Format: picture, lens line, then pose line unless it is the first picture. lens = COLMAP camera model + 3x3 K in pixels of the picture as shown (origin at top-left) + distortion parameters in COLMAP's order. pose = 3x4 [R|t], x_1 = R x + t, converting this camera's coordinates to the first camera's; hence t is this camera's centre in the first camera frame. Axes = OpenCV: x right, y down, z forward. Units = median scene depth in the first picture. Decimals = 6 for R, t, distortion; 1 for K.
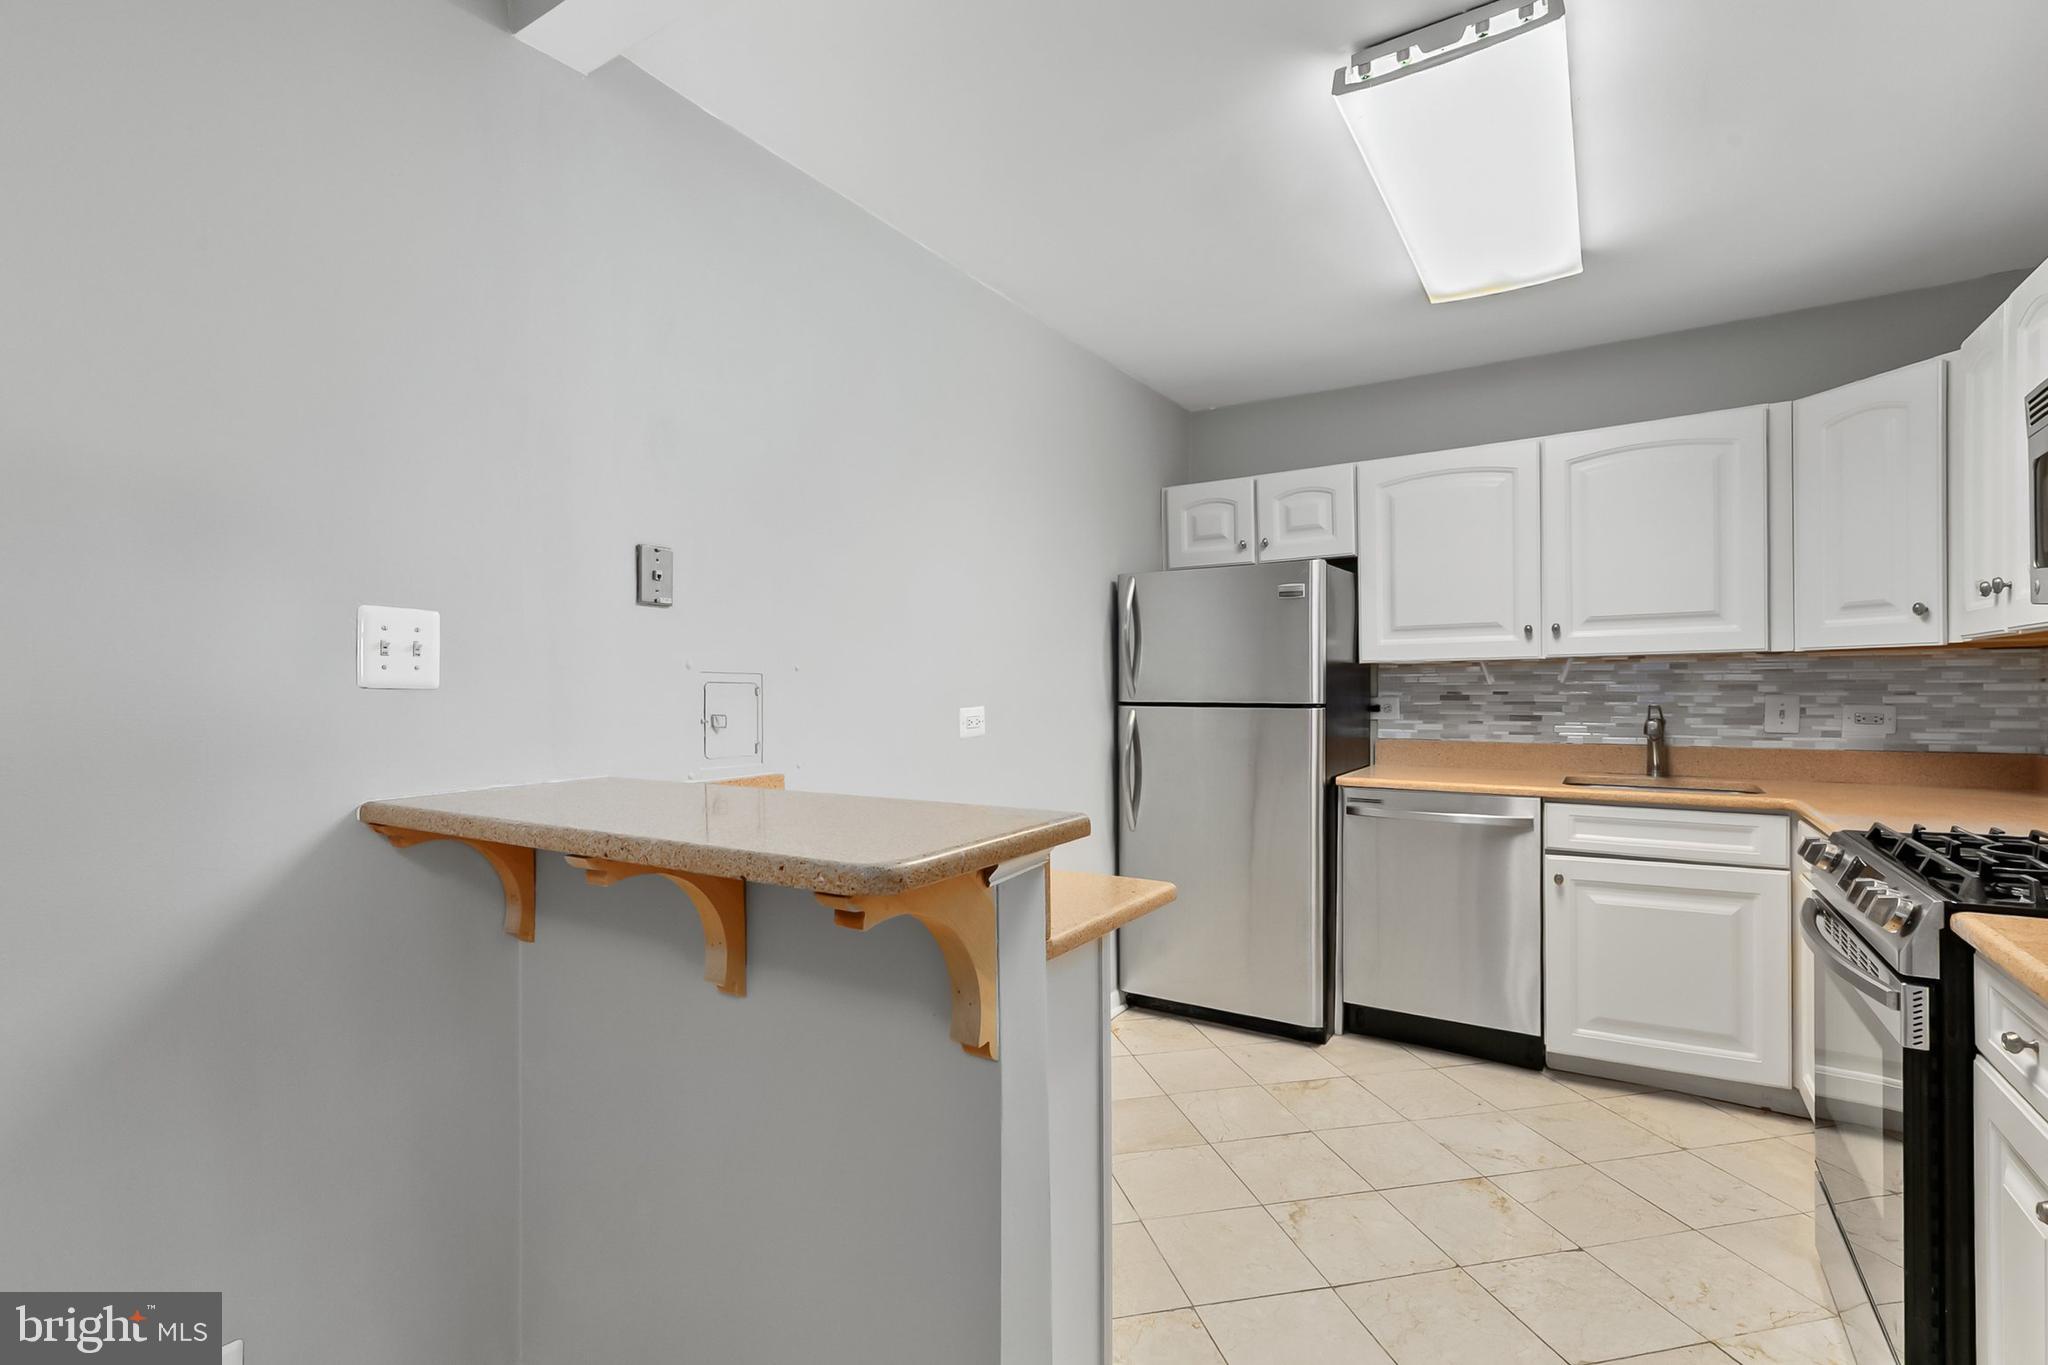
lens RADIAL K [[936.1, 0, 1011.2], [0, 936.1, 694.5], [0, 0, 1]] dist [0.002566, -0.000647]
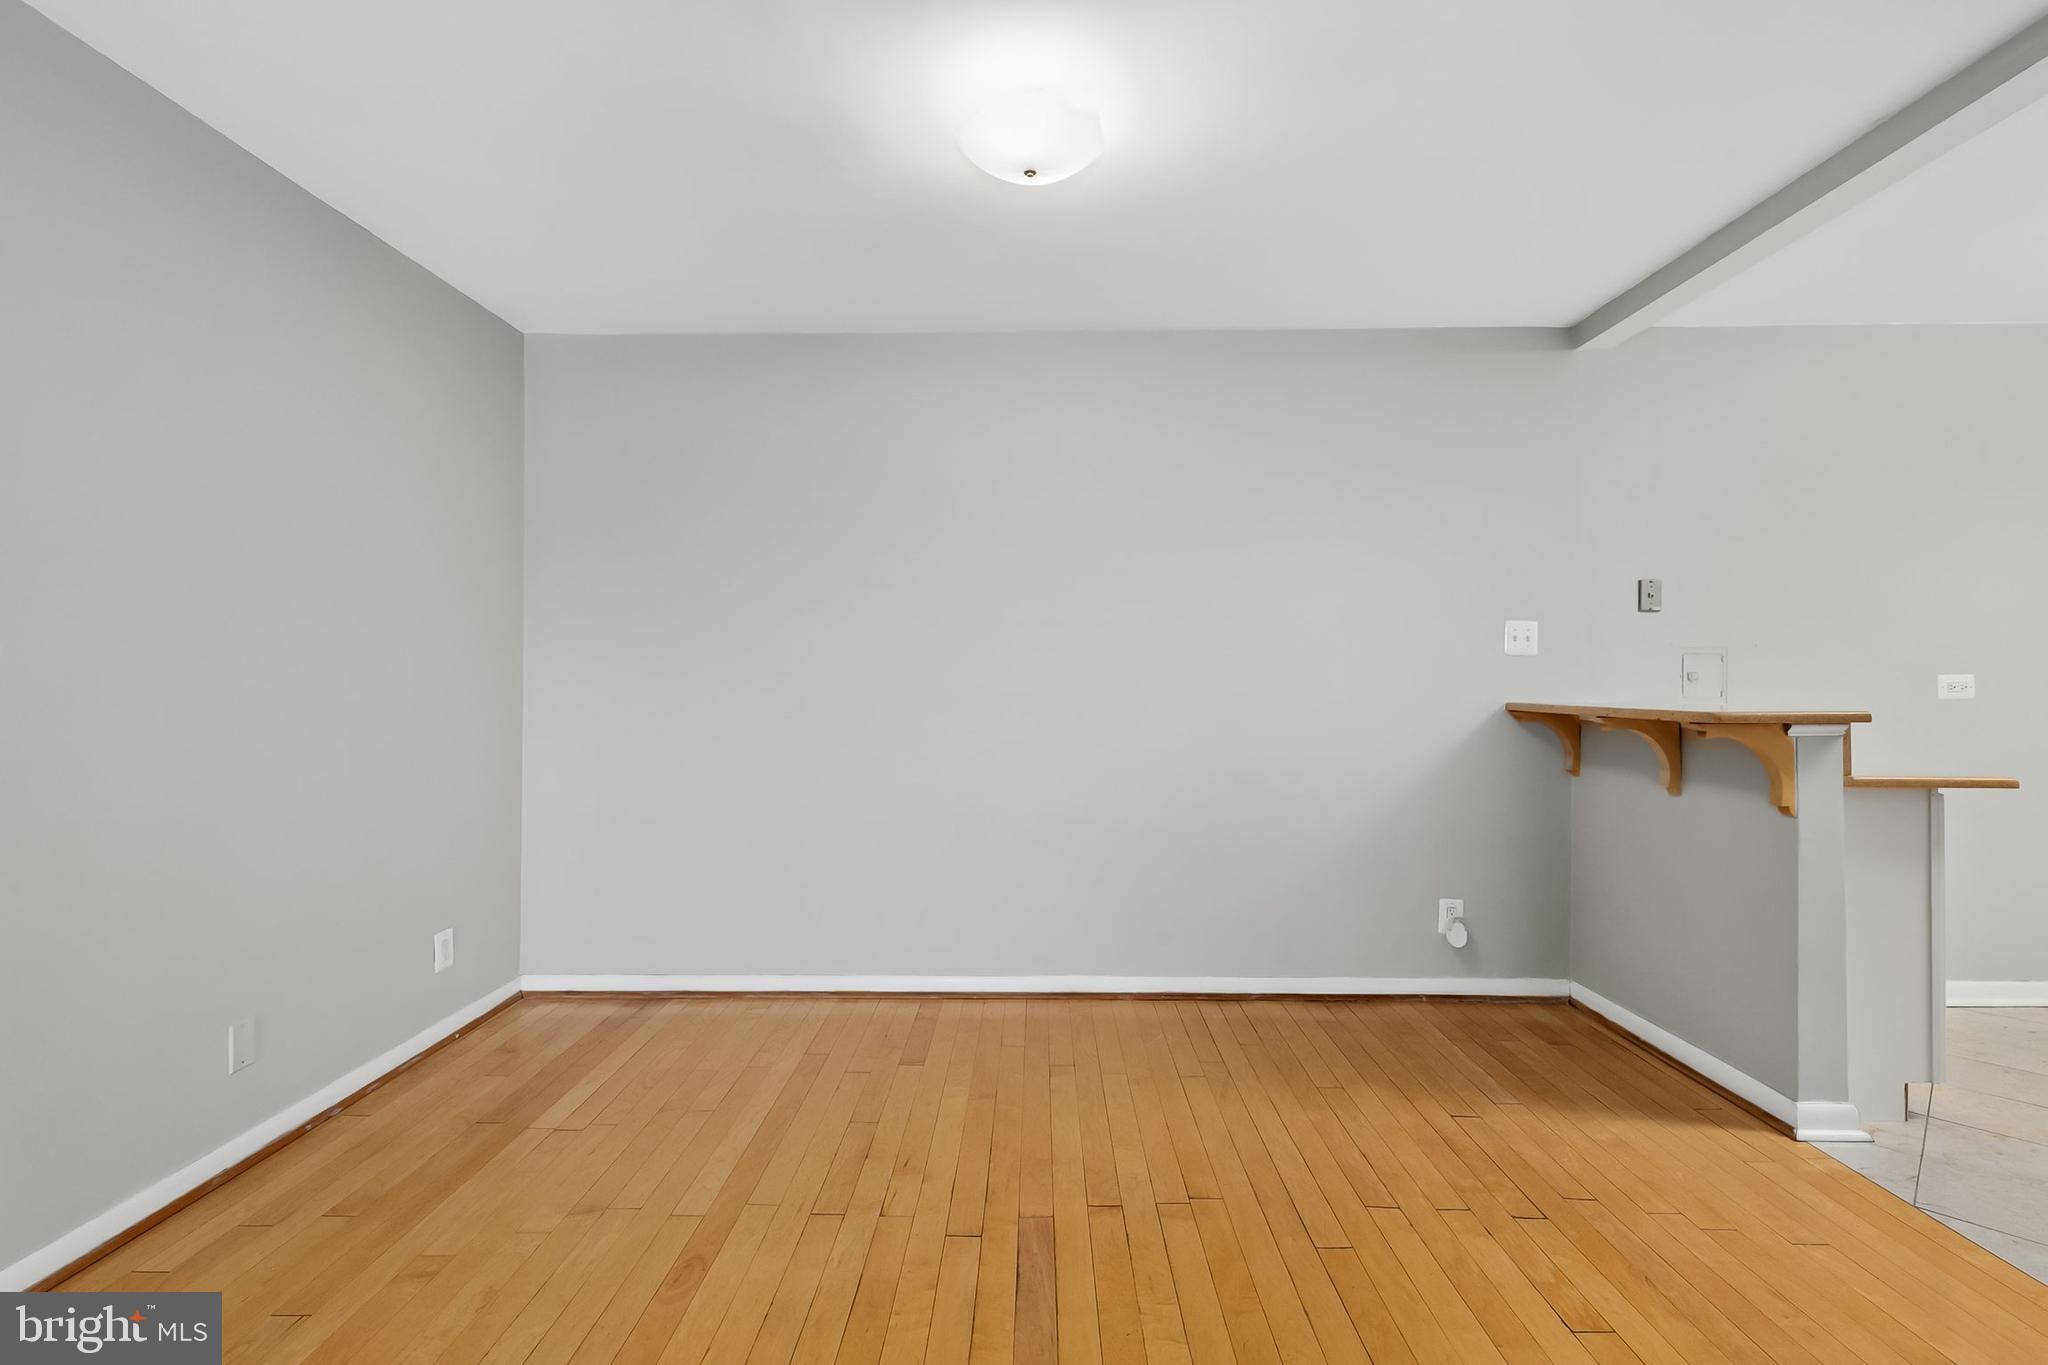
lens RADIAL K [[933.2, 0, 1013.0], [0, 933.2, 669.1], [0, 0, 1]] dist [0.001570, 0.000113]
pose [[0.519570, -0.002027, -0.854425, 0.318592], [-0.016071, 0.999797, -0.012144, 0.035793], [0.854277, 0.020042, 0.519432, -0.604818]]
